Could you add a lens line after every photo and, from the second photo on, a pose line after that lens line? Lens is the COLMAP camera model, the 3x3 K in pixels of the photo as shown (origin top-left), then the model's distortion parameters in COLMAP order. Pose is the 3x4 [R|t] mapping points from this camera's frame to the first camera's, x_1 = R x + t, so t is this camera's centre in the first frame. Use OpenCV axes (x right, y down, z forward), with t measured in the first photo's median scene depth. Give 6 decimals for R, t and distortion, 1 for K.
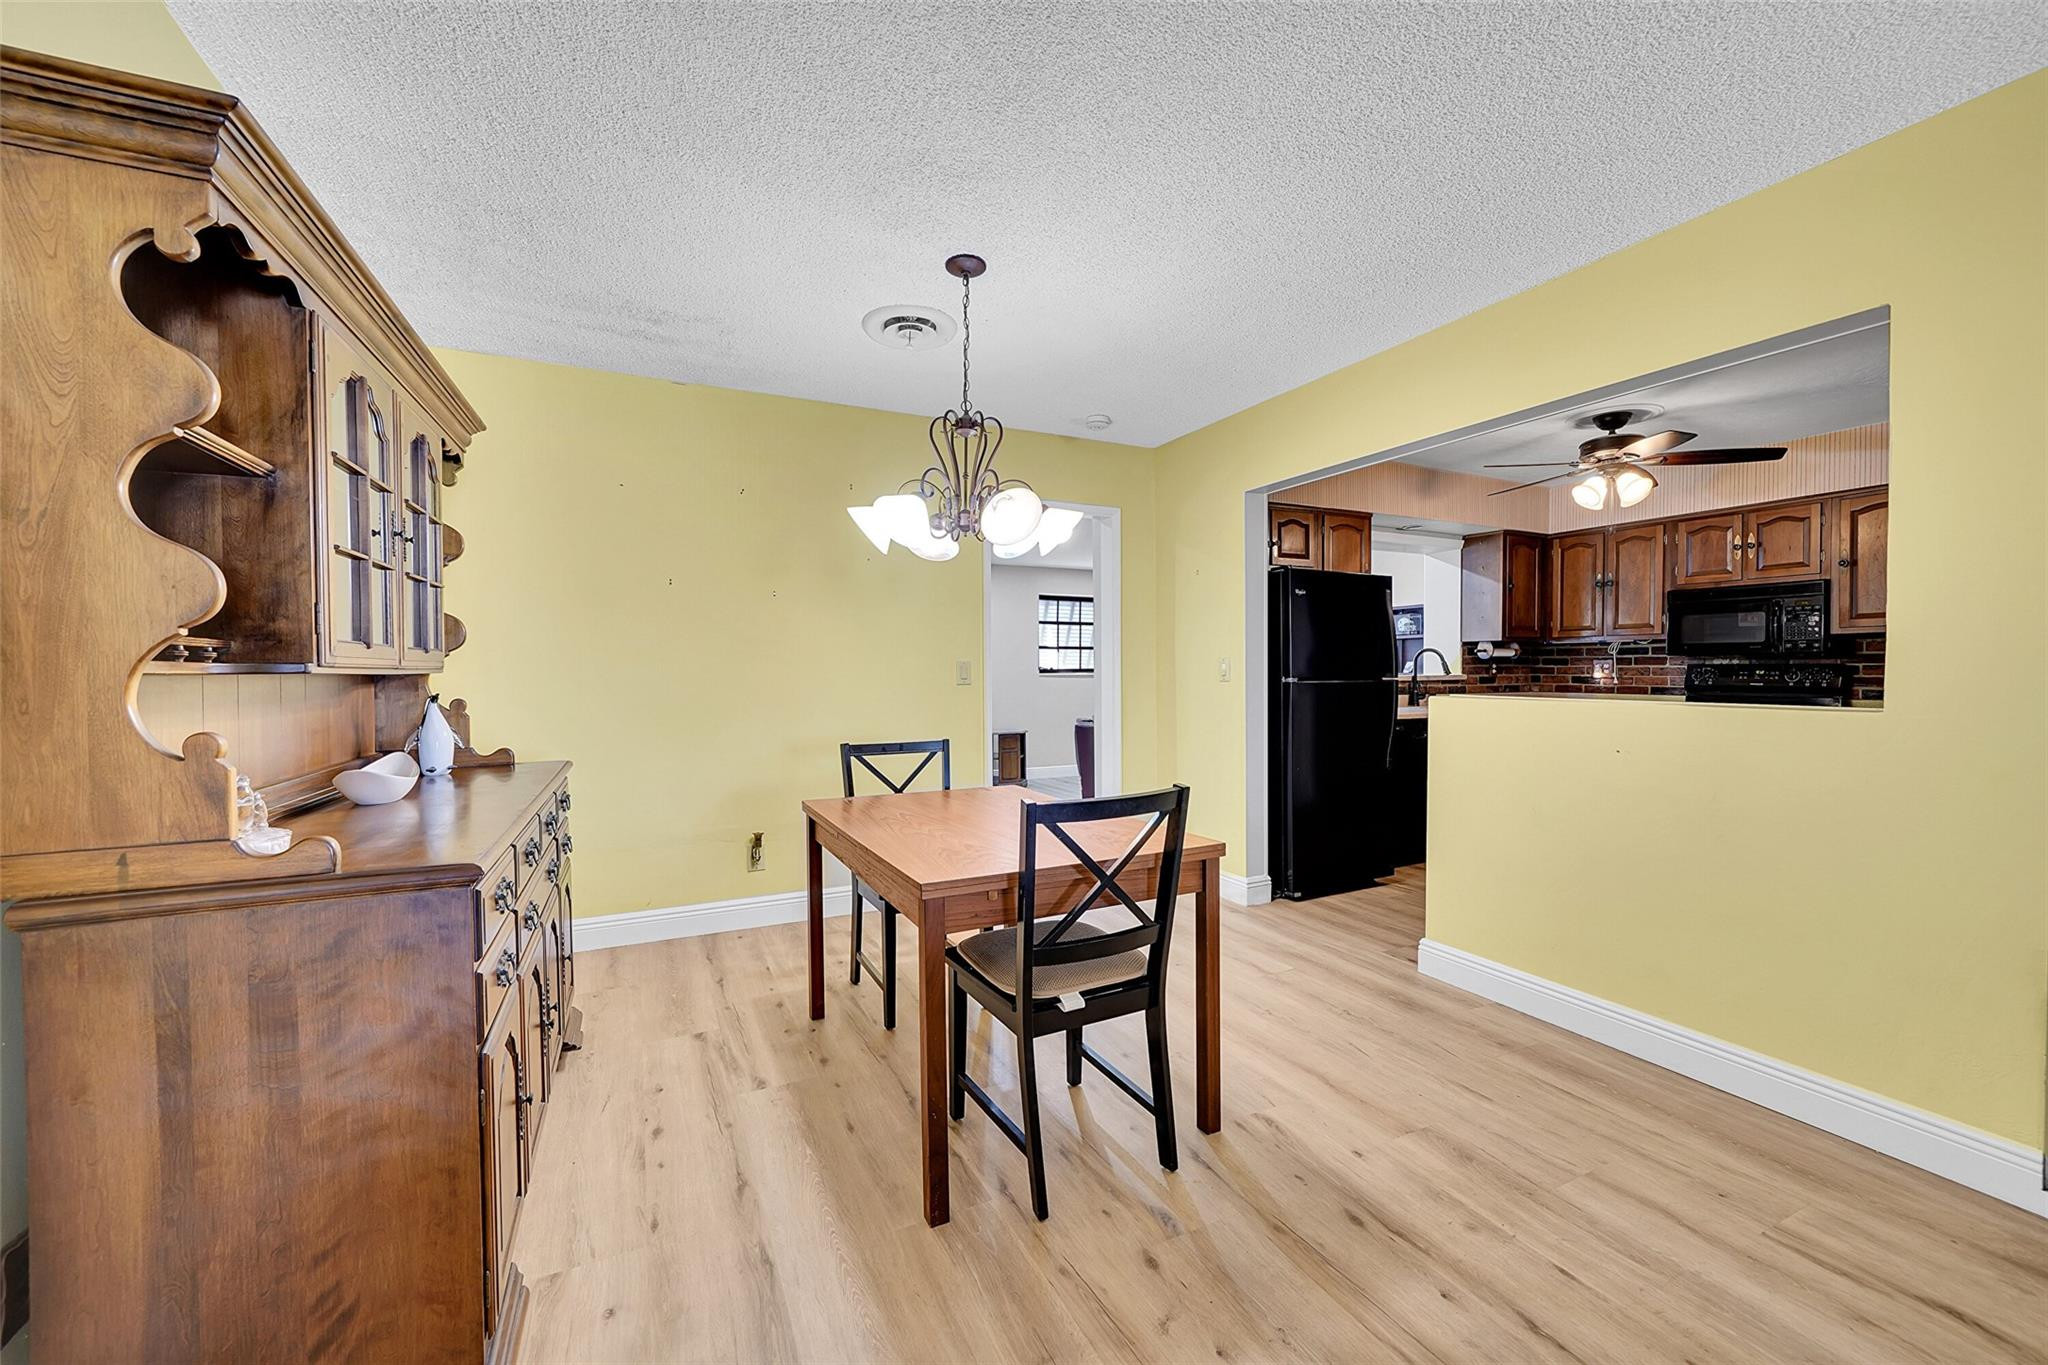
lens RADIAL K [[811.0, 0, 1024.2], [0, 811.0, 683.6], [0, 0, 1]] dist [-0.004250, 0.000338]
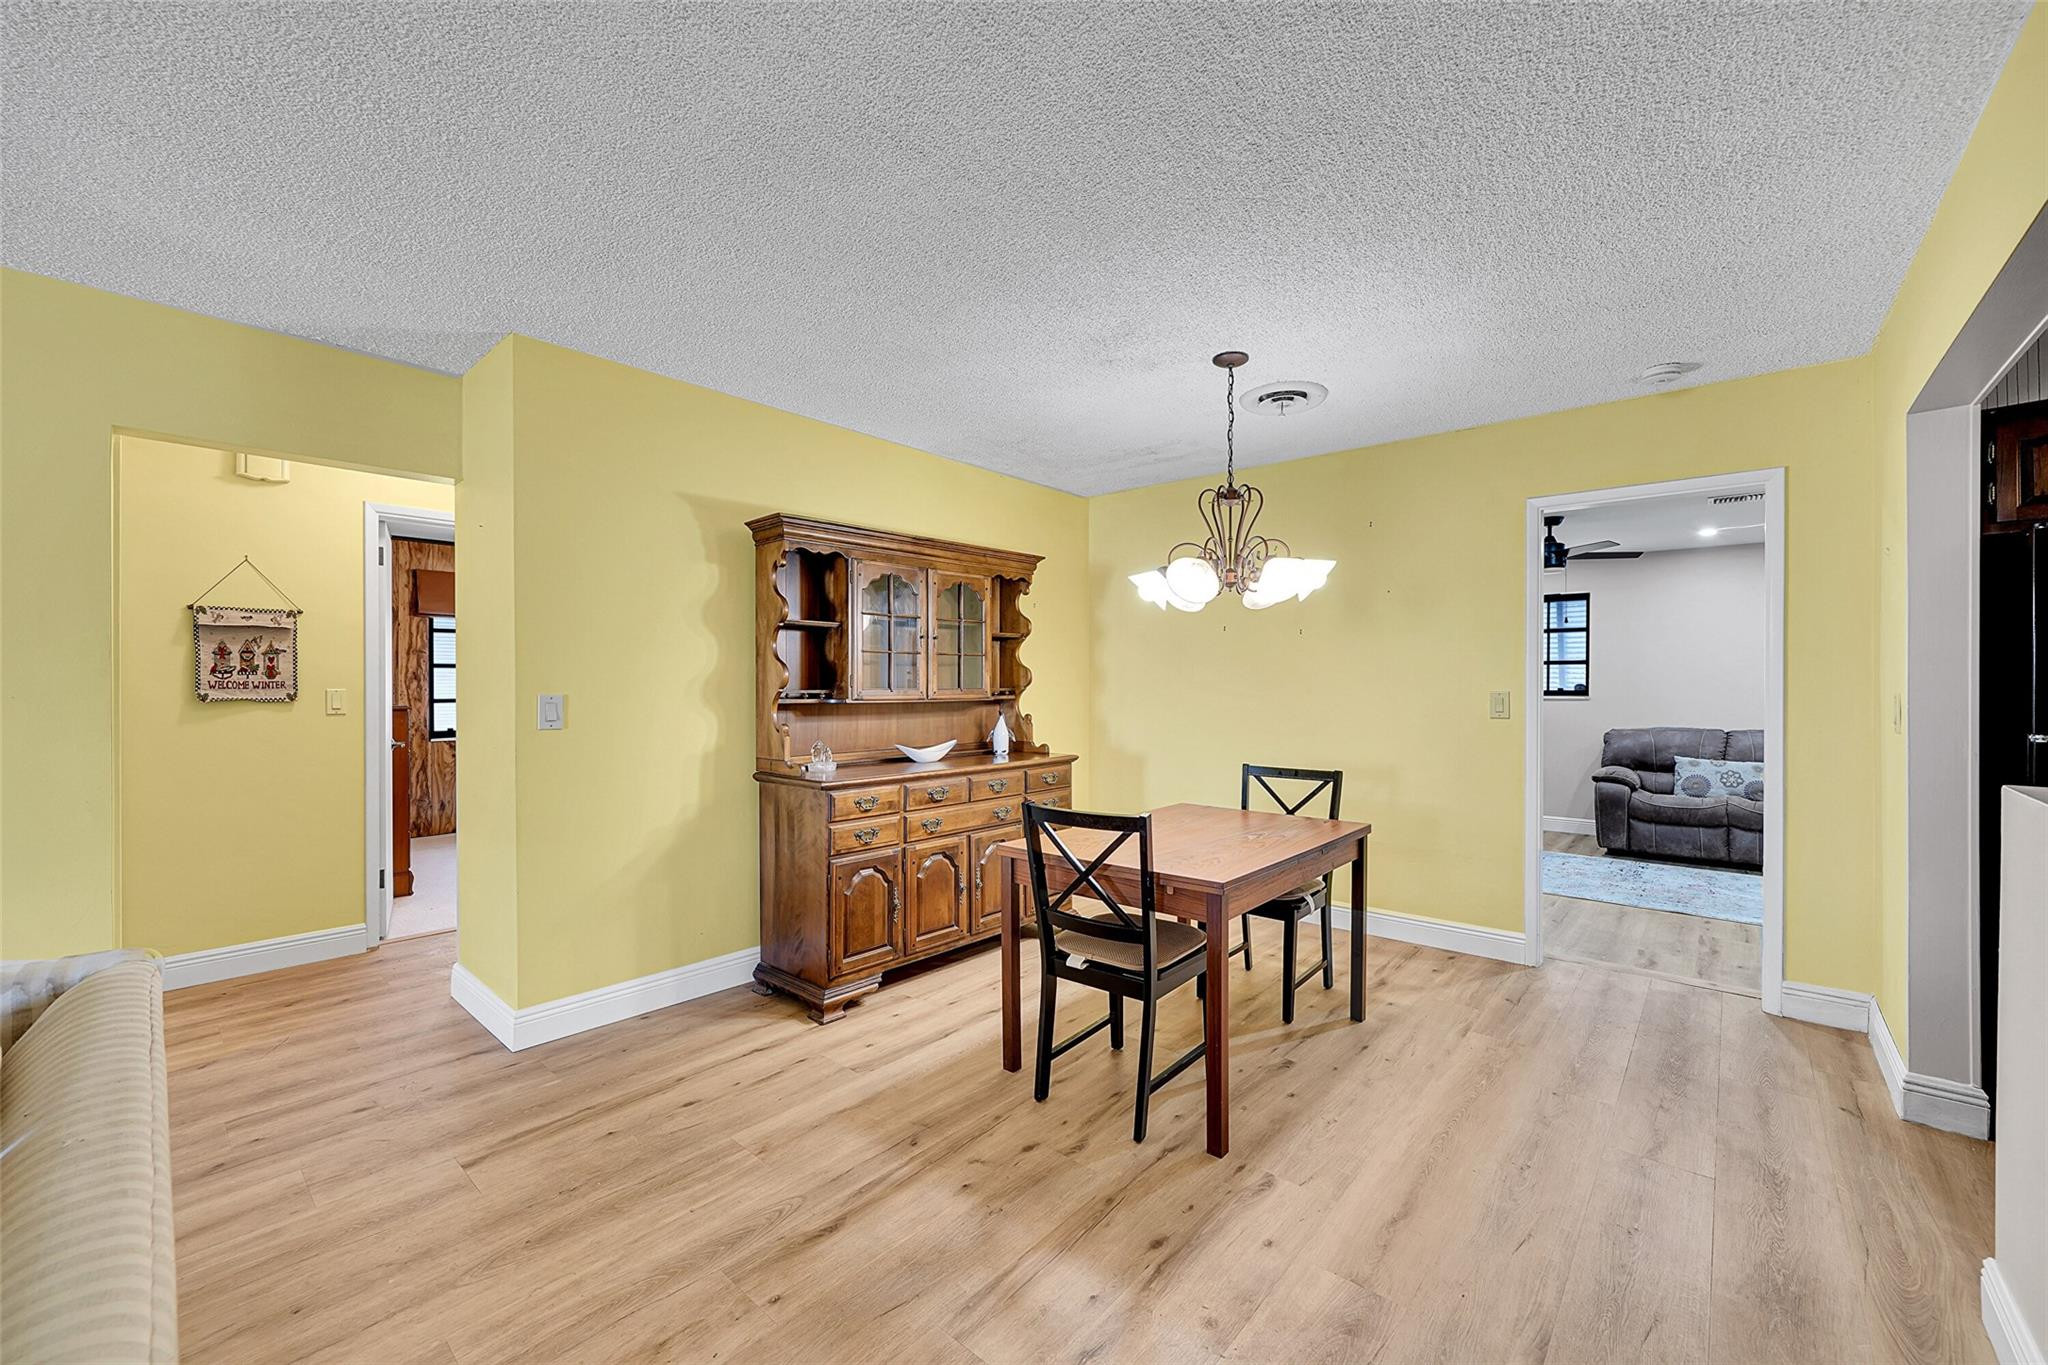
lens RADIAL K [[811.0, 0, 1024.2], [0, 811.0, 683.6], [0, 0, 1]] dist [-0.004250, 0.000338]
pose [[0.383778, 0.006583, -0.923402, 0.417733], [-0.018541, 0.999828, -0.000578, -0.020456], [0.923239, 0.017343, 0.383834, 0.135349]]
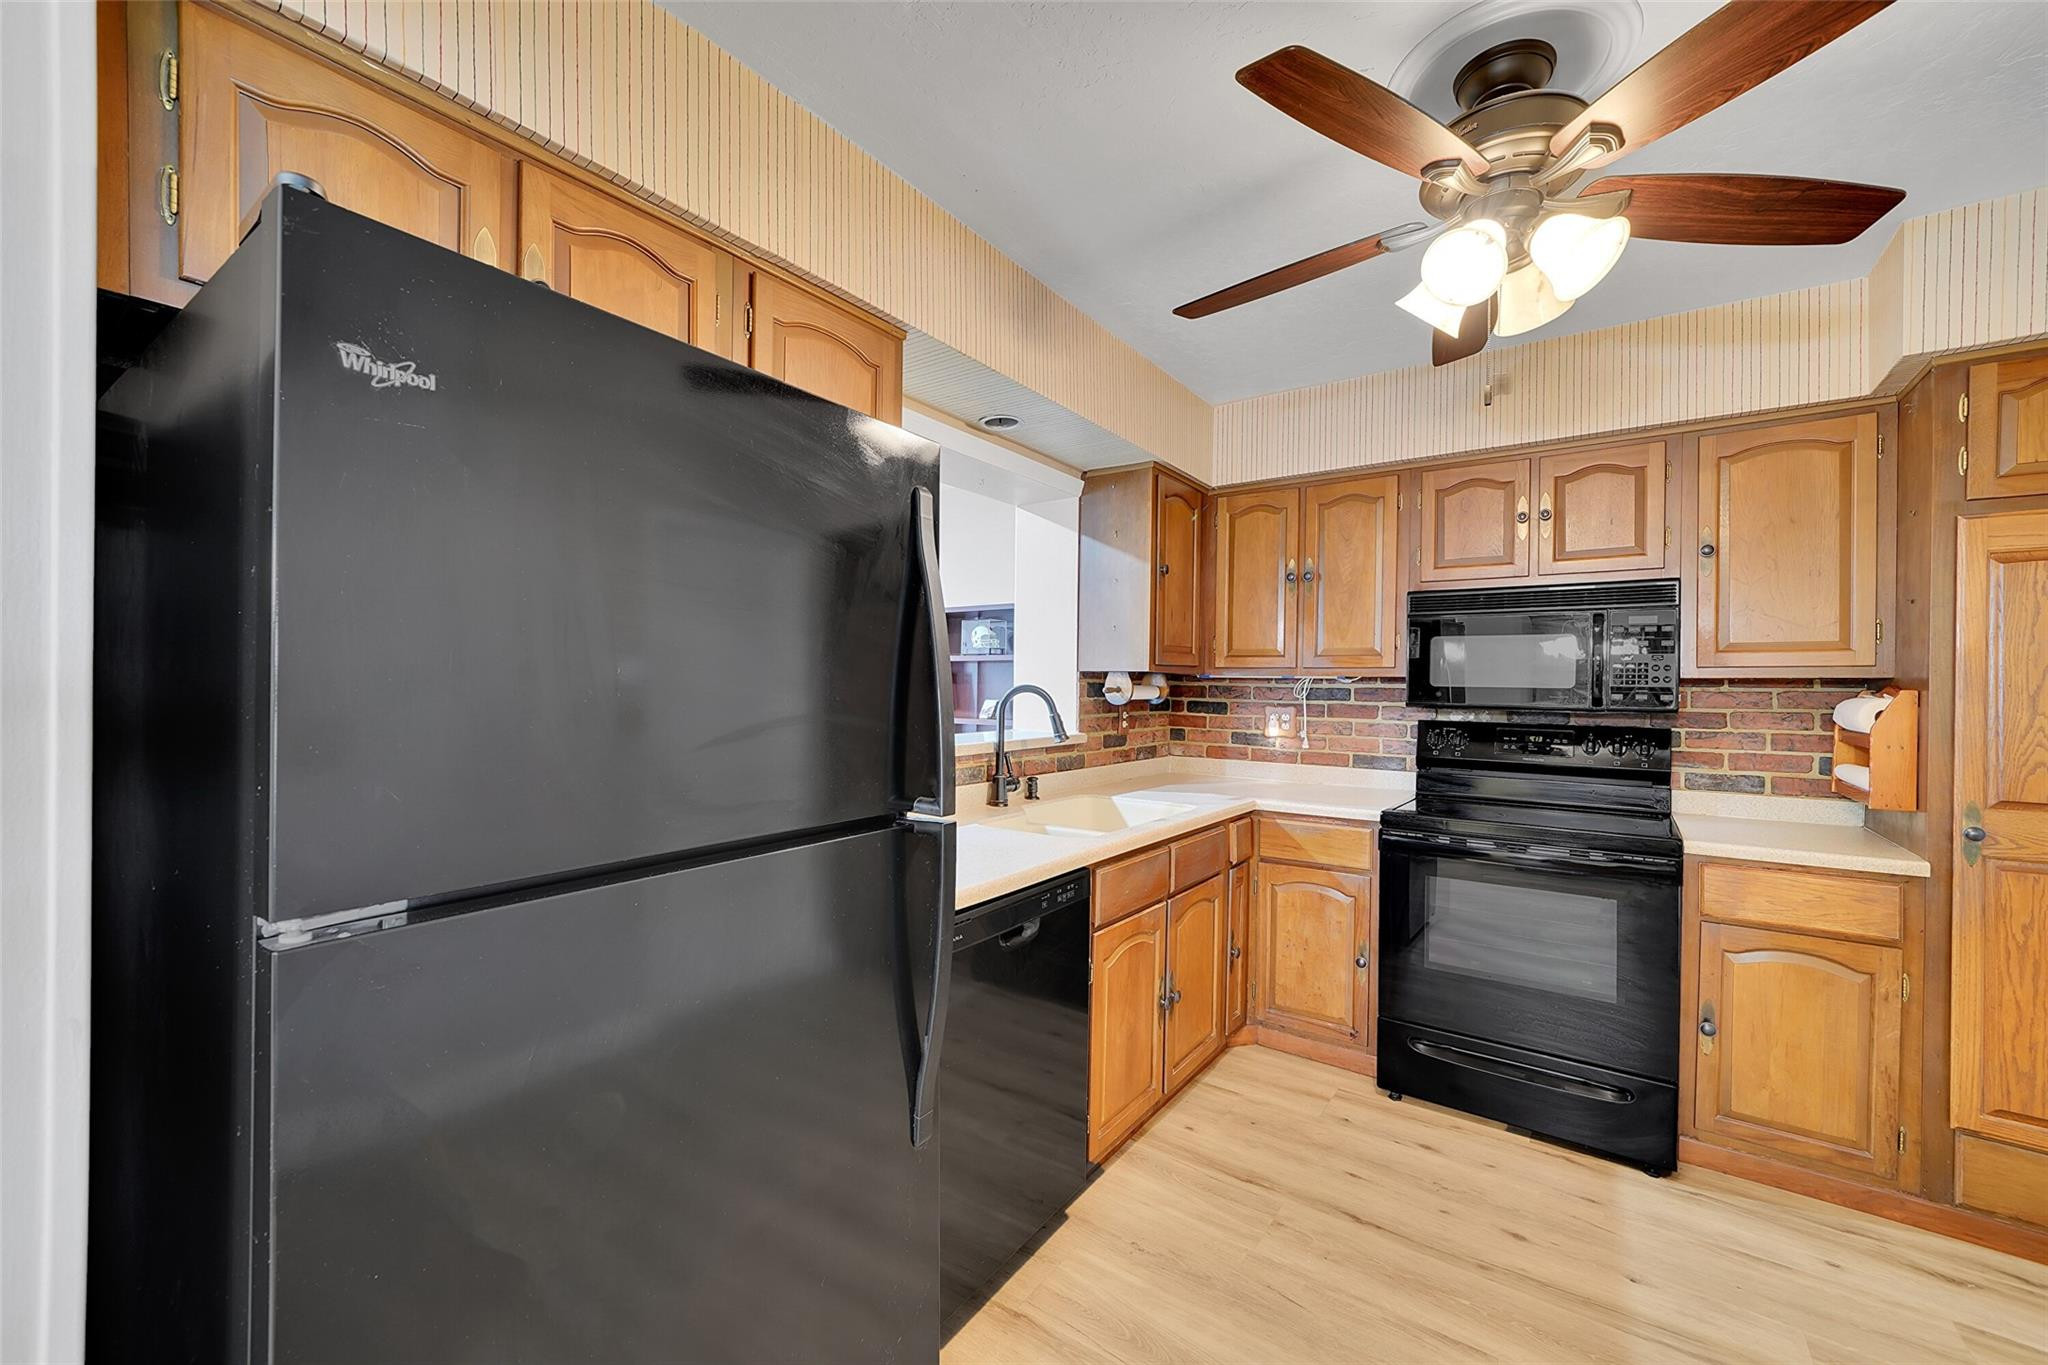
lens RADIAL K [[805.7, 0, 1024.8], [0, 805.7, 683.9], [0, 0, 1]] dist [-0.010931, 0.002986]
pose [[0.881616, 0.014513, 0.471743, 0.282233], [-0.006322, 0.999801, -0.018942, -0.036101], [-0.471924, 0.013717, 0.881532, 0.599316]]
